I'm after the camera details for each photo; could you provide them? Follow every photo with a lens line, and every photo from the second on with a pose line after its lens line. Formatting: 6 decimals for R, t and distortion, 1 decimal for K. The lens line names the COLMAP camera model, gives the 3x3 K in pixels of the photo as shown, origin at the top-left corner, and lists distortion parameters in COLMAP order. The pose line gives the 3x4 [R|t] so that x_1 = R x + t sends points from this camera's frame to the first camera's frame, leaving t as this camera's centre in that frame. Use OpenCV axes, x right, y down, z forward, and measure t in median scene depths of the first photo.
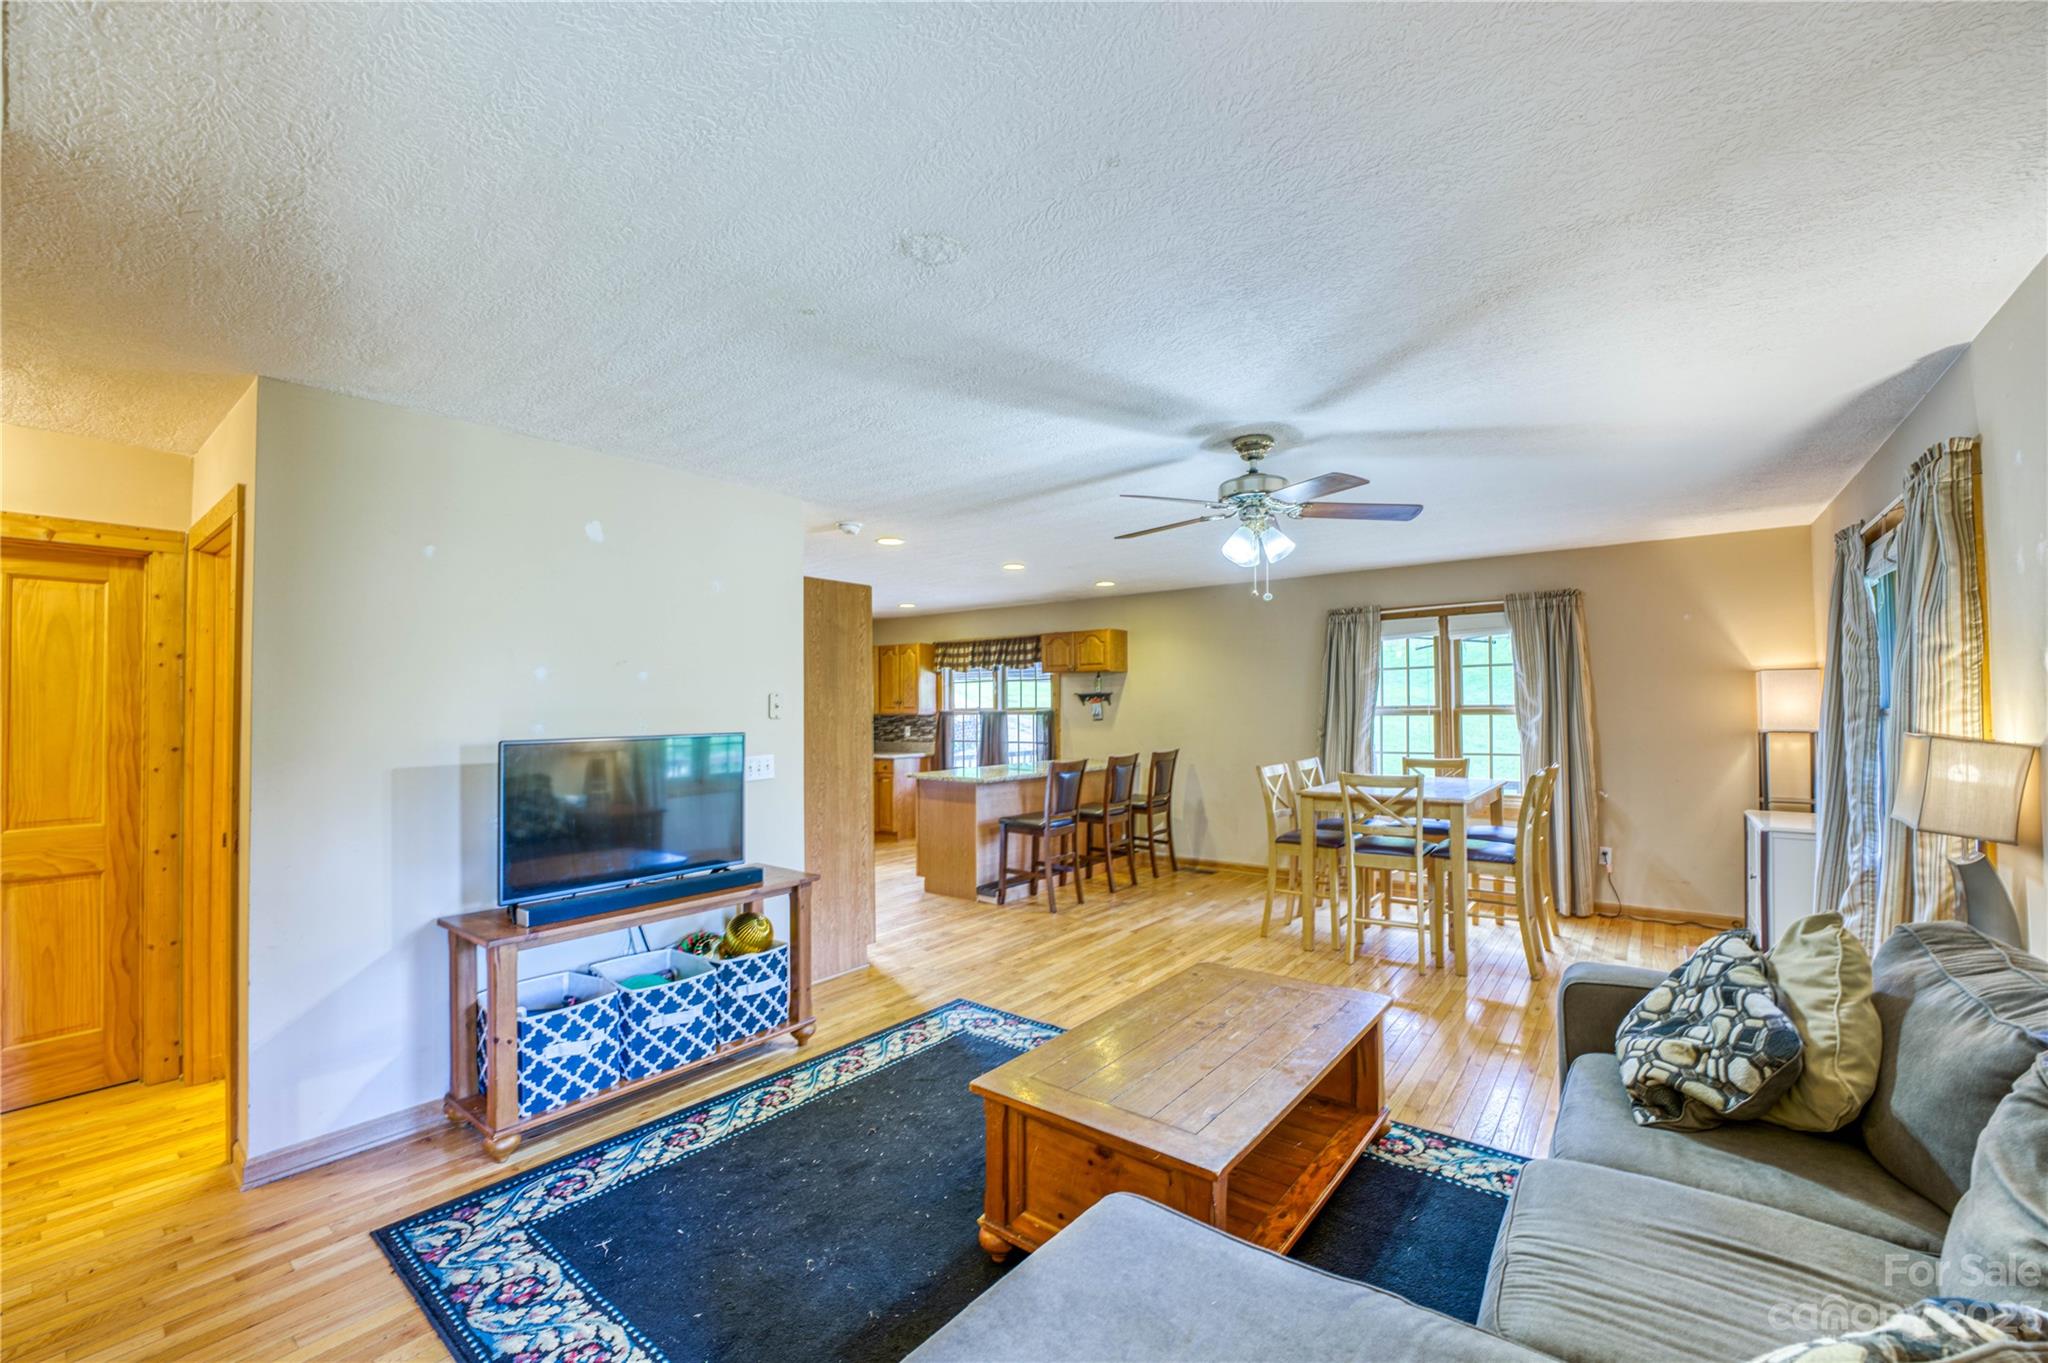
lens RADIAL K [[827.0, 0, 1027.3], [0, 827.0, 684.0], [0, 0, 1]] dist [-0.025183, 0.003248]
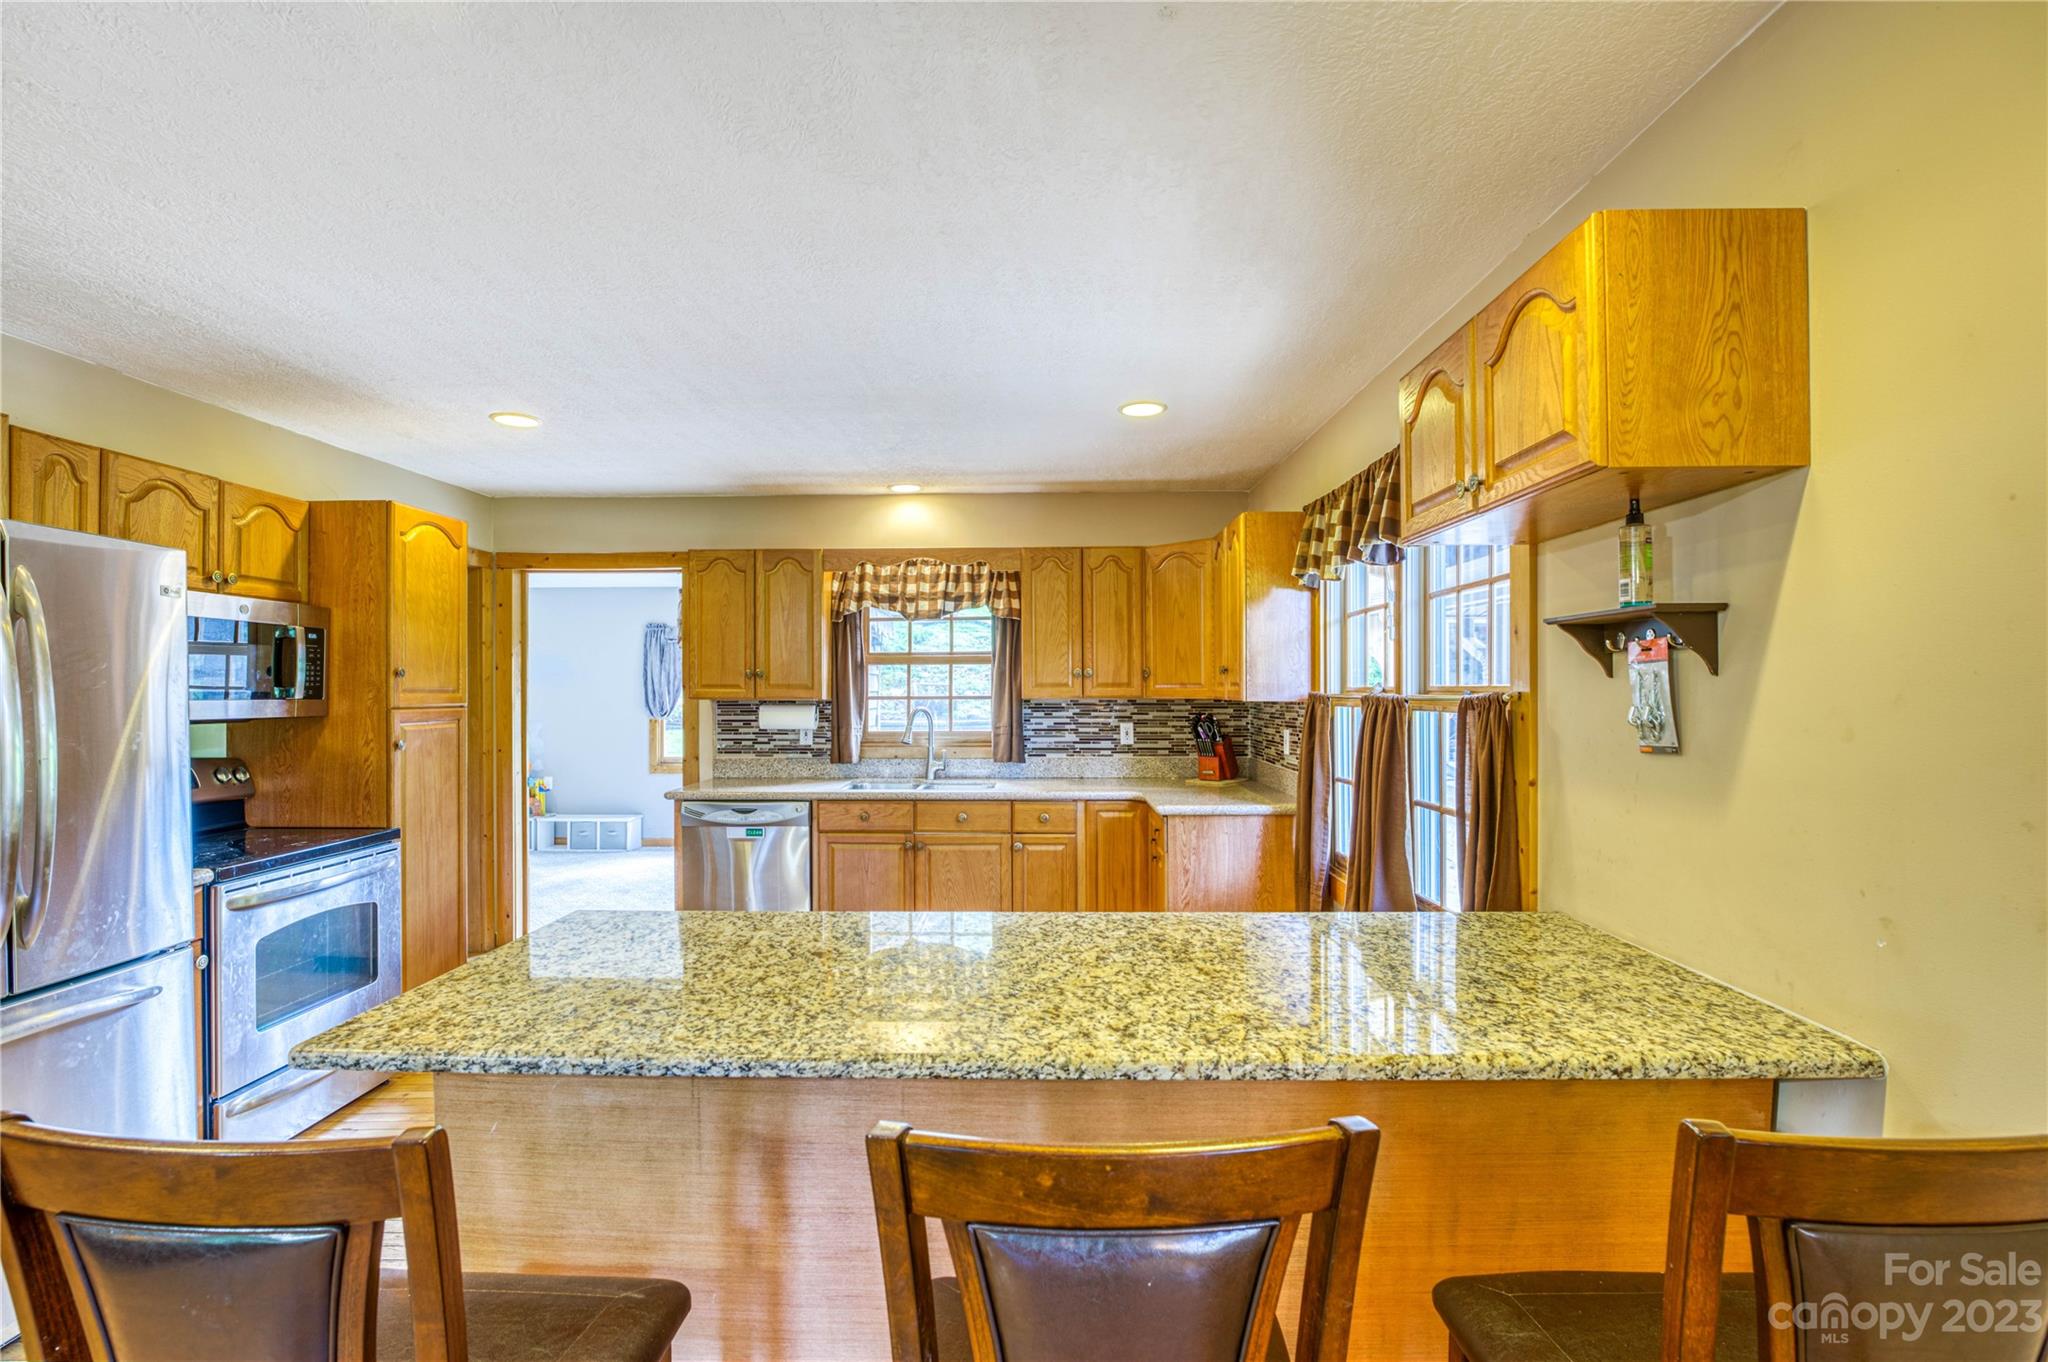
lens RADIAL K [[928.9, 0, 1028.1], [0, 928.9, 682.5], [0, 0, 1]] dist [-0.004083, -0.000188]
pose [[0.595157, 0.002221, -0.803606, 0.176571], [0.020538, 0.999627, 0.017973, 0.021619], [0.803347, -0.027202, 0.594890, 0.786326]]
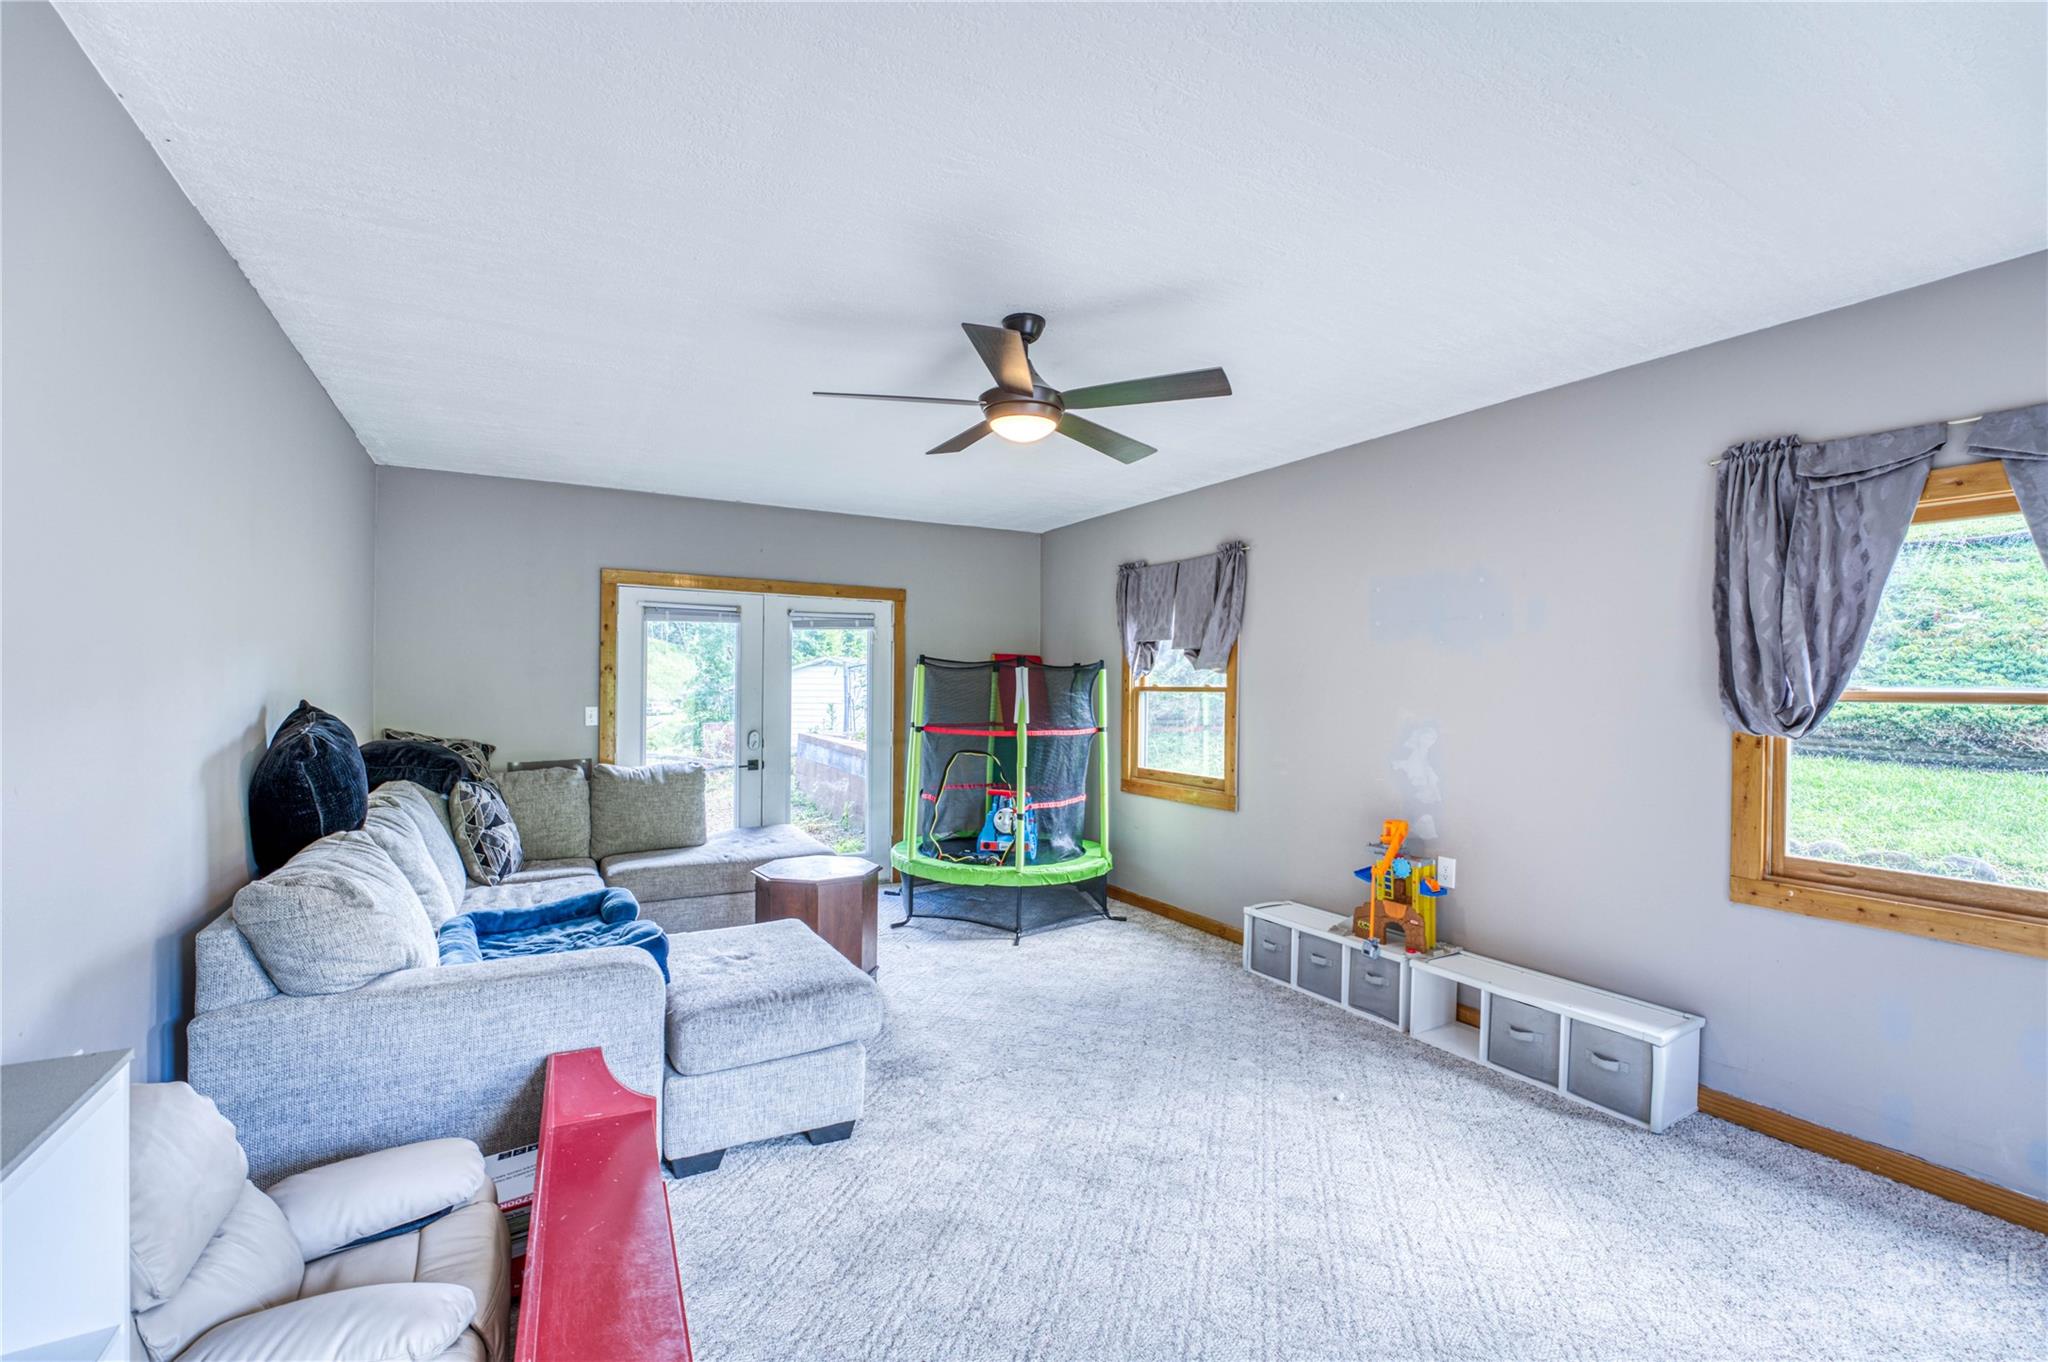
lens RADIAL K [[827.0, 0, 1029.9], [0, 827.0, 686.1], [0, 0, 1]] dist [-0.025183, 0.003248]
pose [[-0.410678, 0.006032, -0.911761, -0.678291], [0.022737, 0.999735, -0.003628, 0.054996], [0.911497, -0.022221, -0.410706, 0.983387]]
